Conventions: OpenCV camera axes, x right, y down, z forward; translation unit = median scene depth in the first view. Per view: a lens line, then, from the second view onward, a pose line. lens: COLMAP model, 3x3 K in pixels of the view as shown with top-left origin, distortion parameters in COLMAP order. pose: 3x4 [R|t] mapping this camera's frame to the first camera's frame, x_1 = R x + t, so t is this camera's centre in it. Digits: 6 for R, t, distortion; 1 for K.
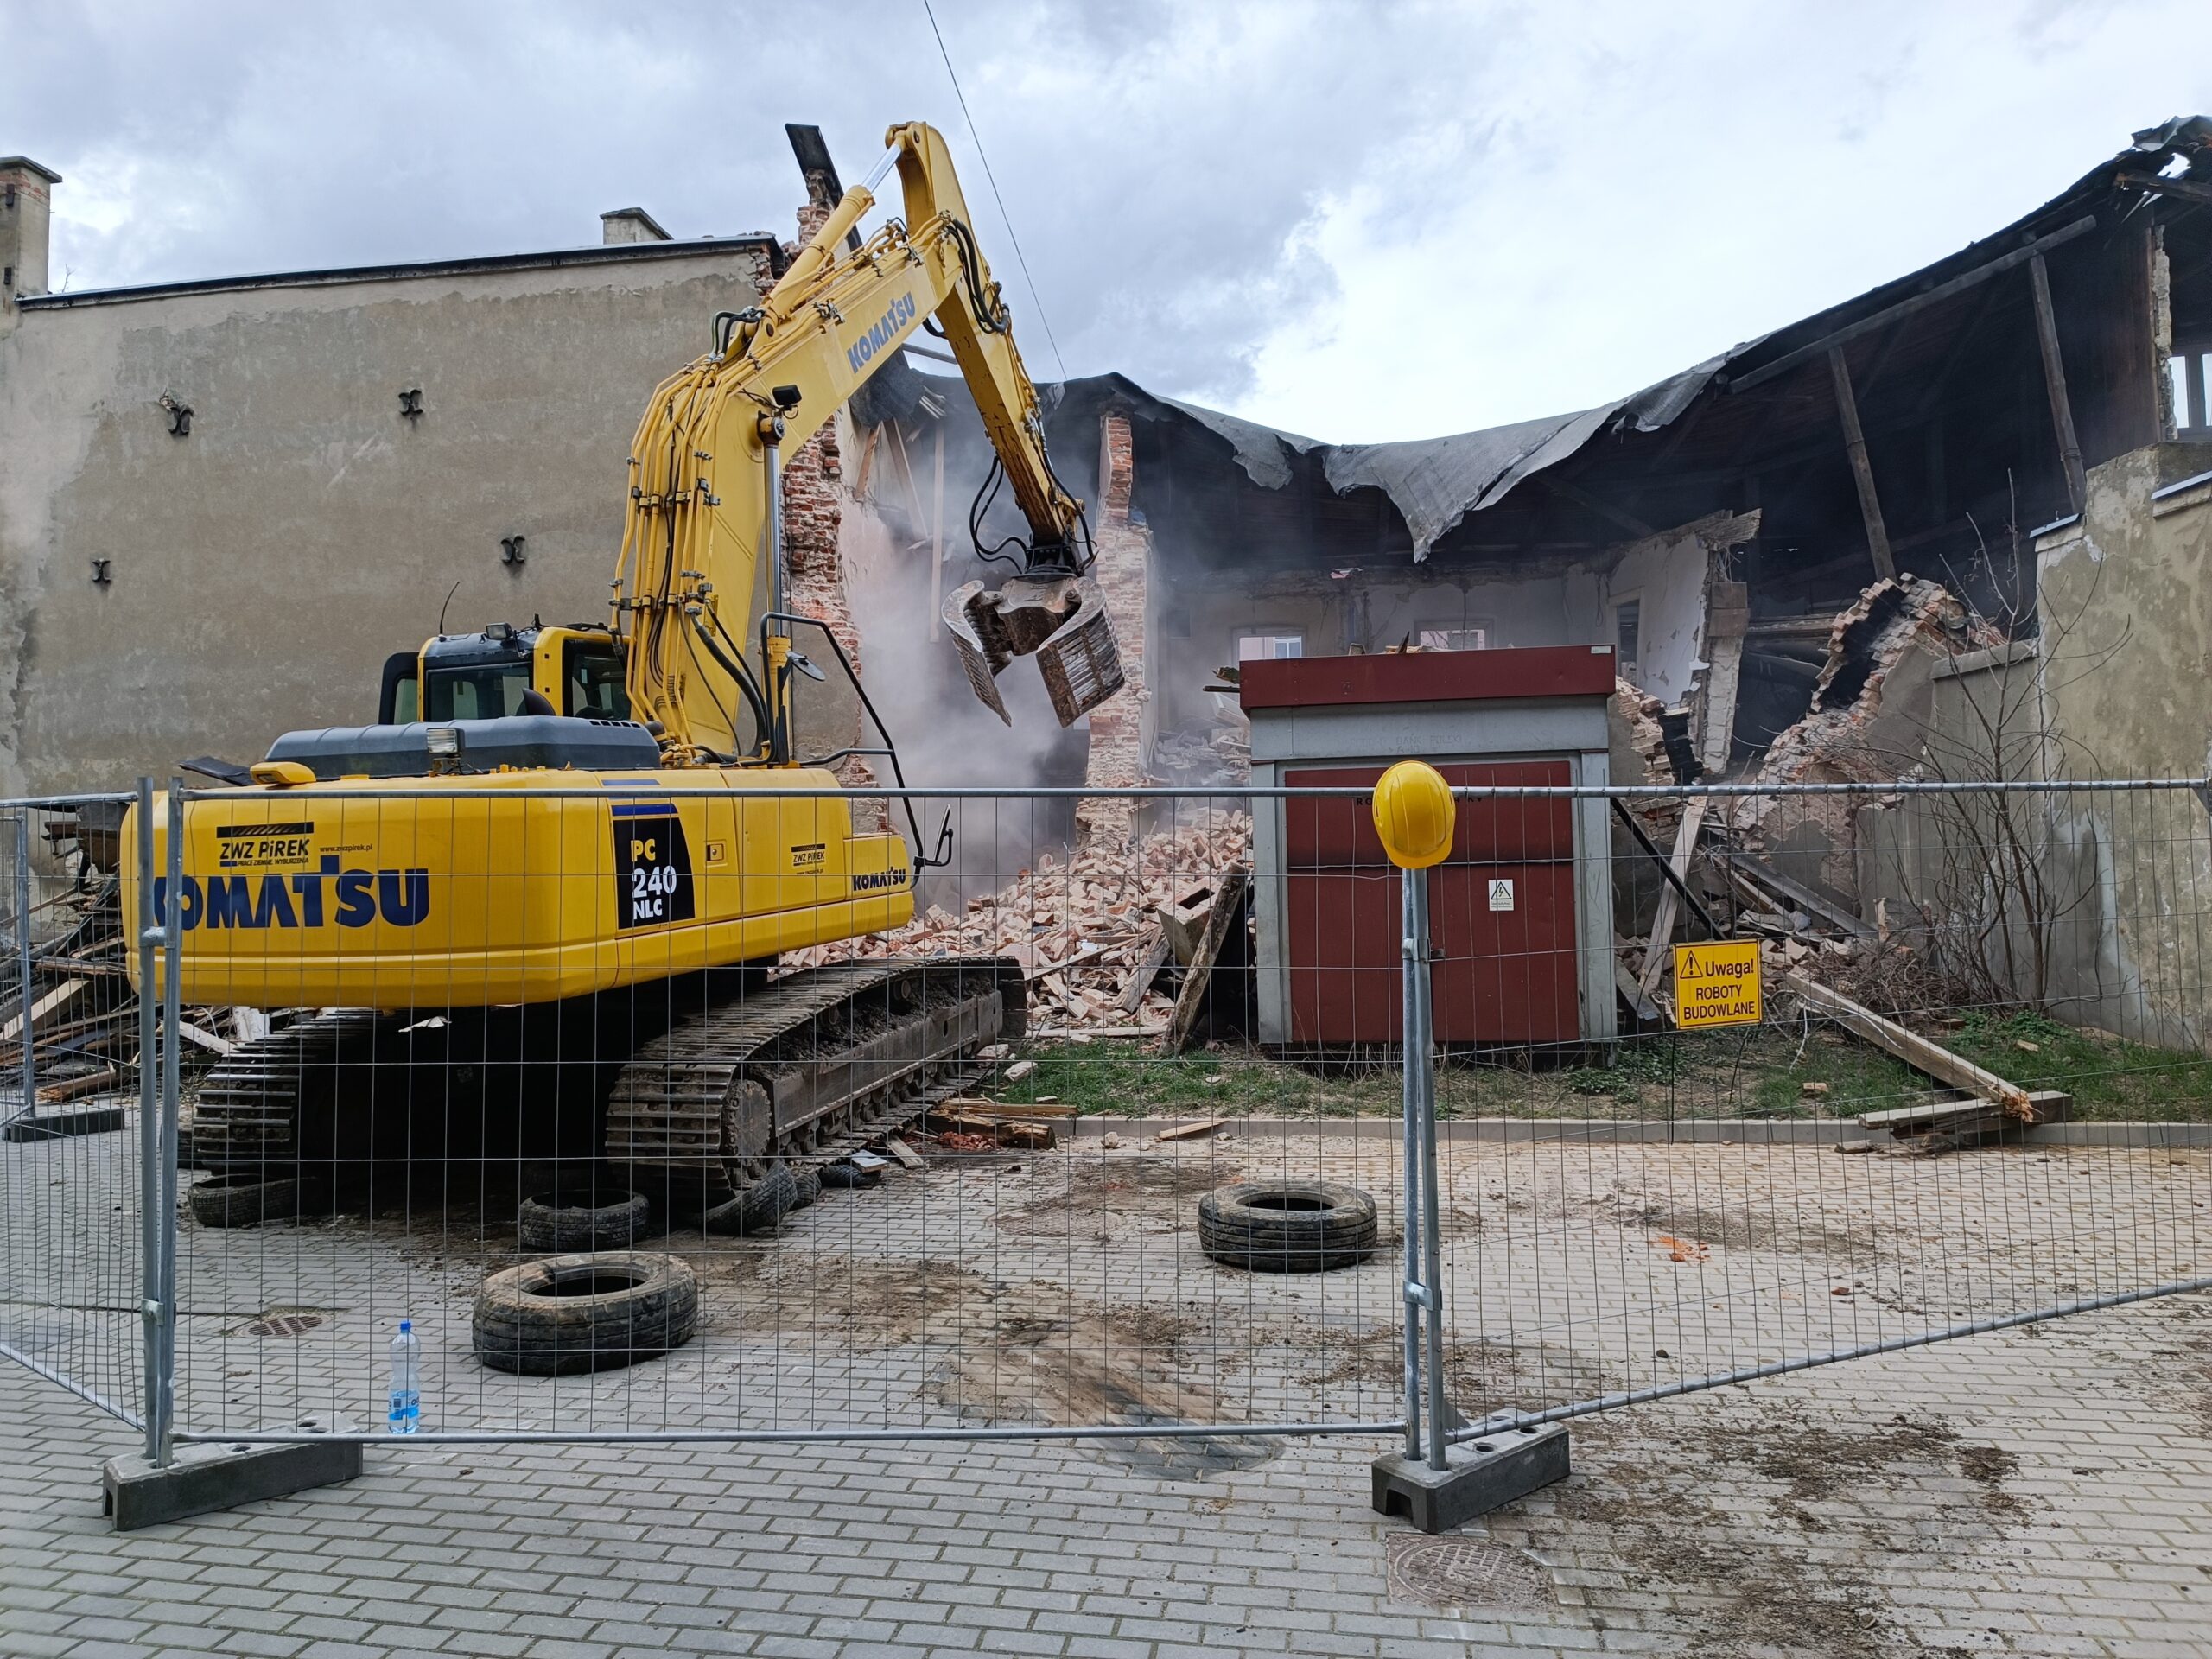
lens RADIAL K [[1583.9, 0, 1097.9], [0, 1583.9, 831.3], [0, 0, 1]] dist [0.061873, -0.069261]
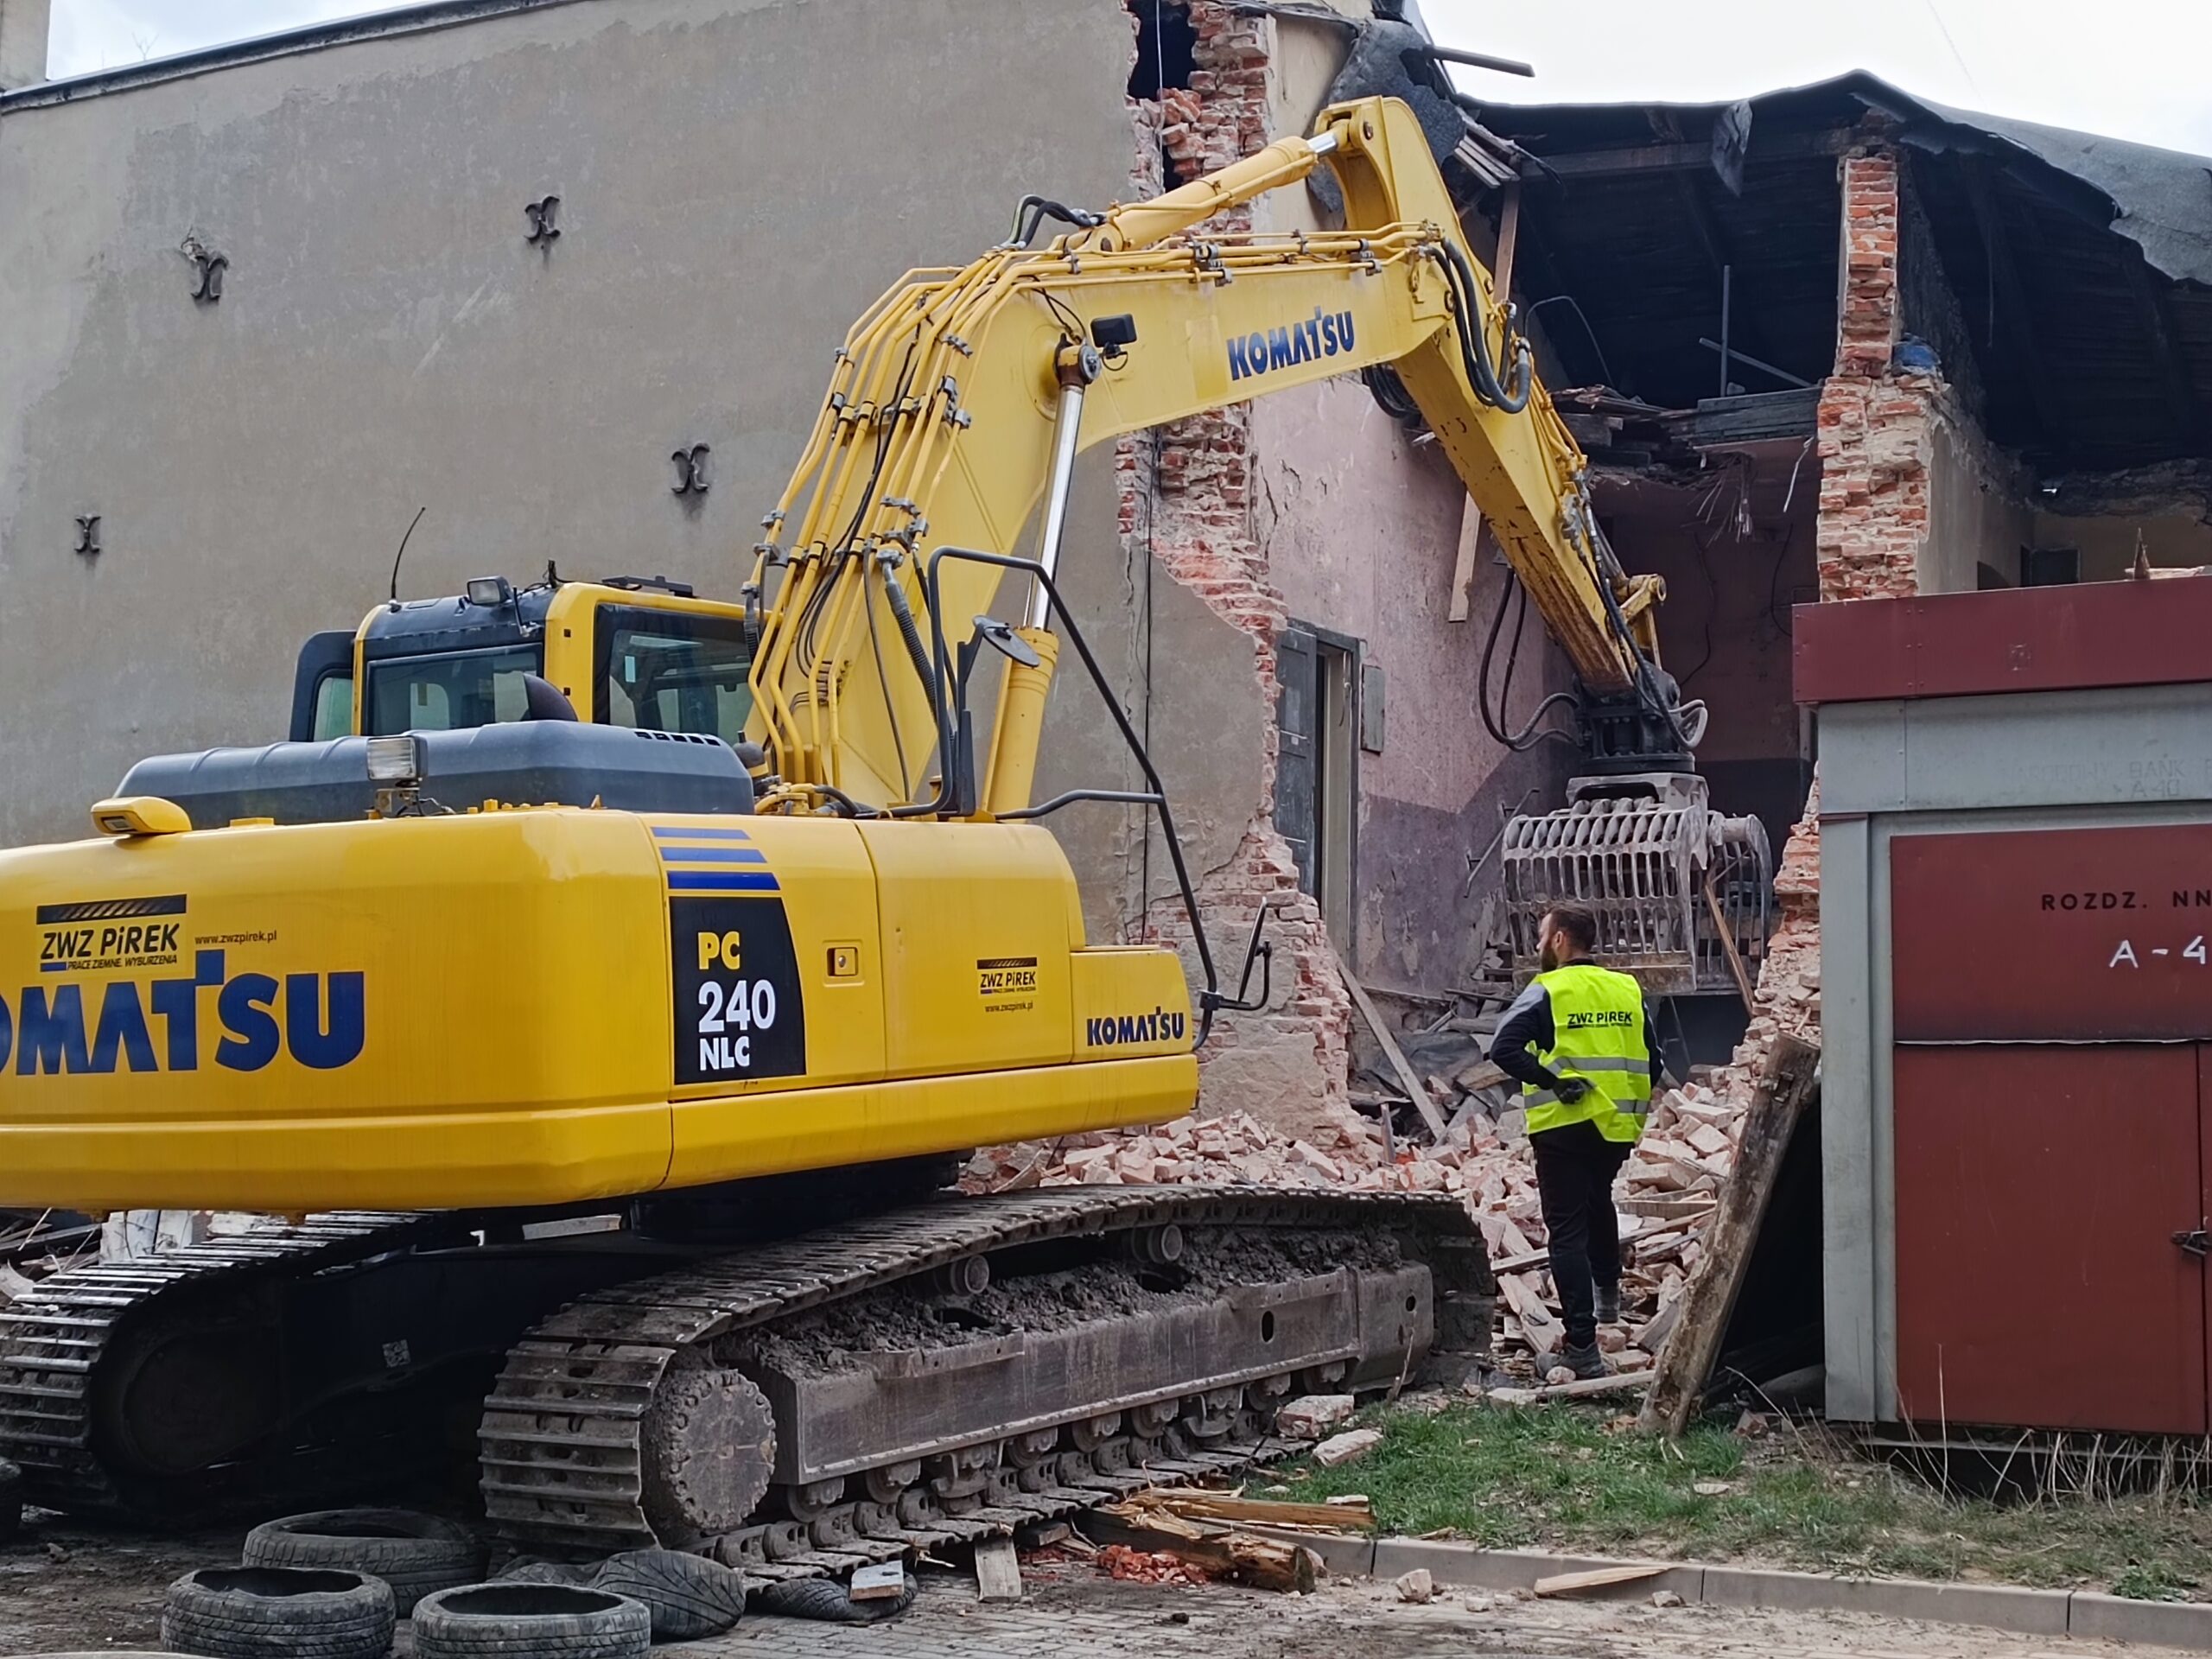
lens RADIAL K [[3154.0, 0, 1106.0], [0, 3154.0, 829.5], [0, 0, 1]] dist [0.191869, -0.975354]
pose [[0.943462, 0.000194, -0.331480, 0.153699], [-0.023727, 0.997474, -0.066949, 0.020692], [0.330630, 0.071029, 0.941084, 0.027150]]
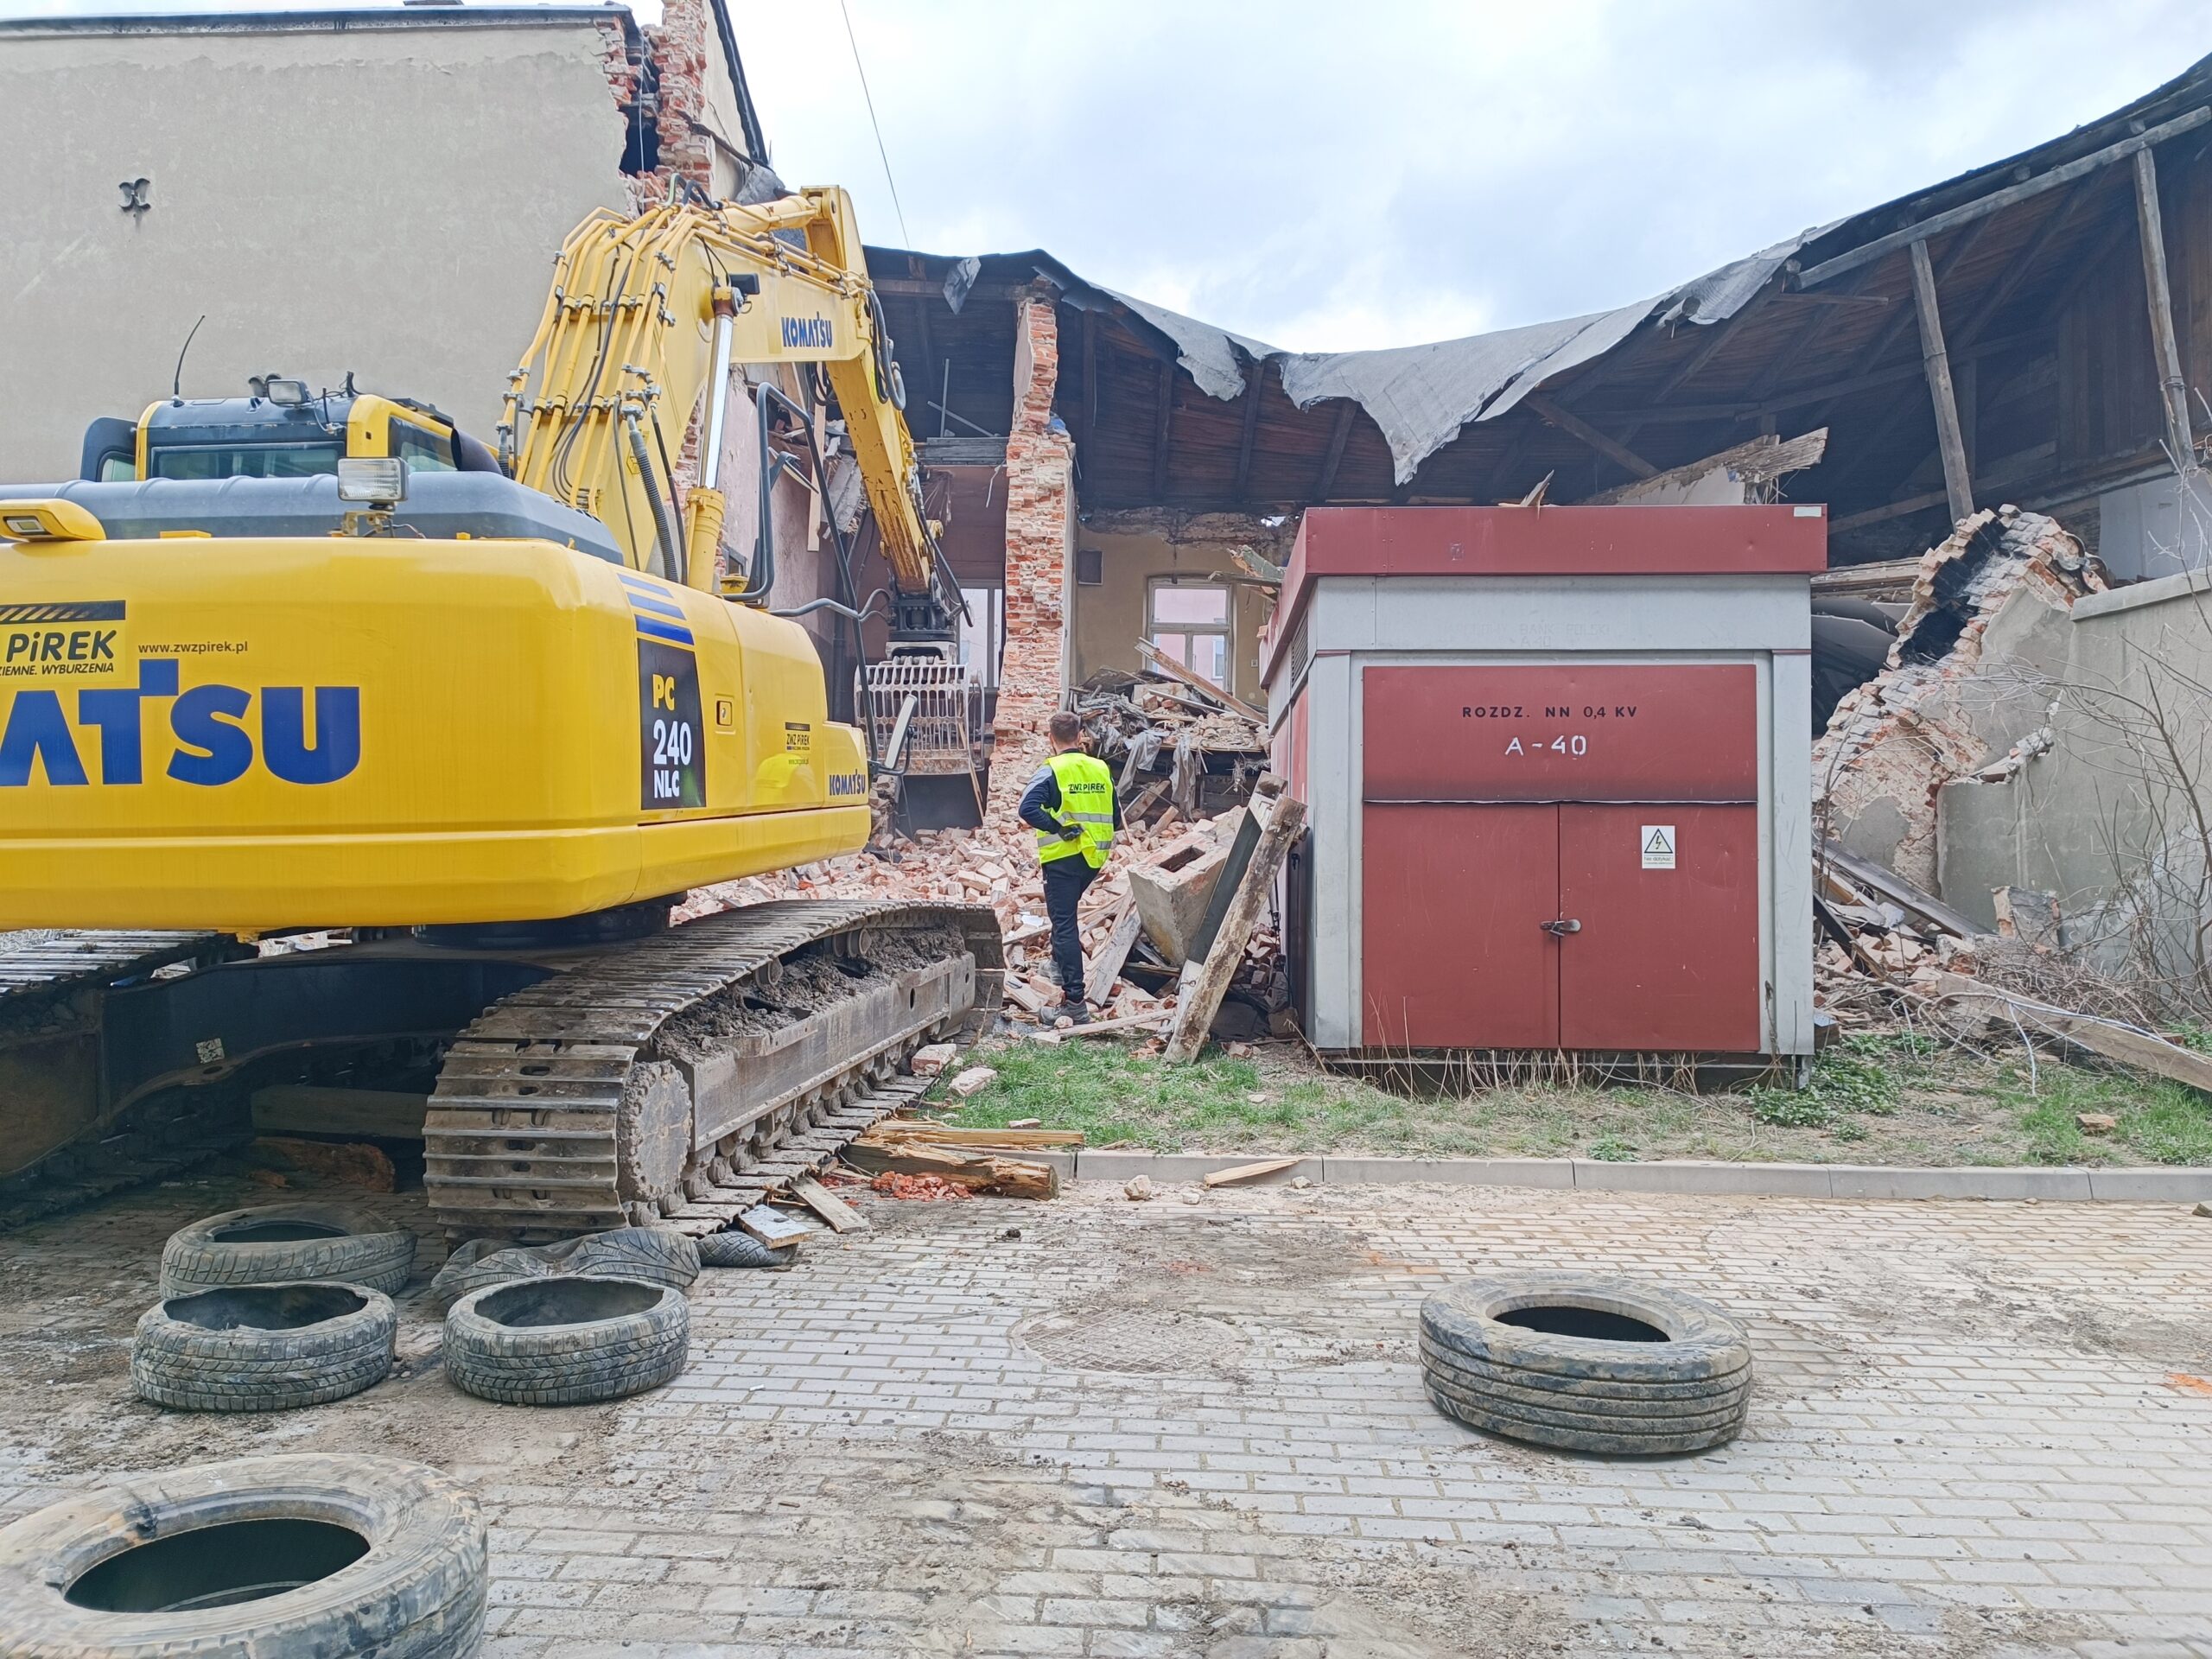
lens RADIAL K [[1586.3, 0, 1097.3], [0, 1586.3, 829.0], [0, 0, 1]] dist [0.059548, -0.066173]
pose [[0.992990, 0.033953, 0.113221, -0.057861], [-0.032584, 0.999372, -0.013920, 0.035692], [-0.113622, 0.010133, 0.993472, 0.220597]]
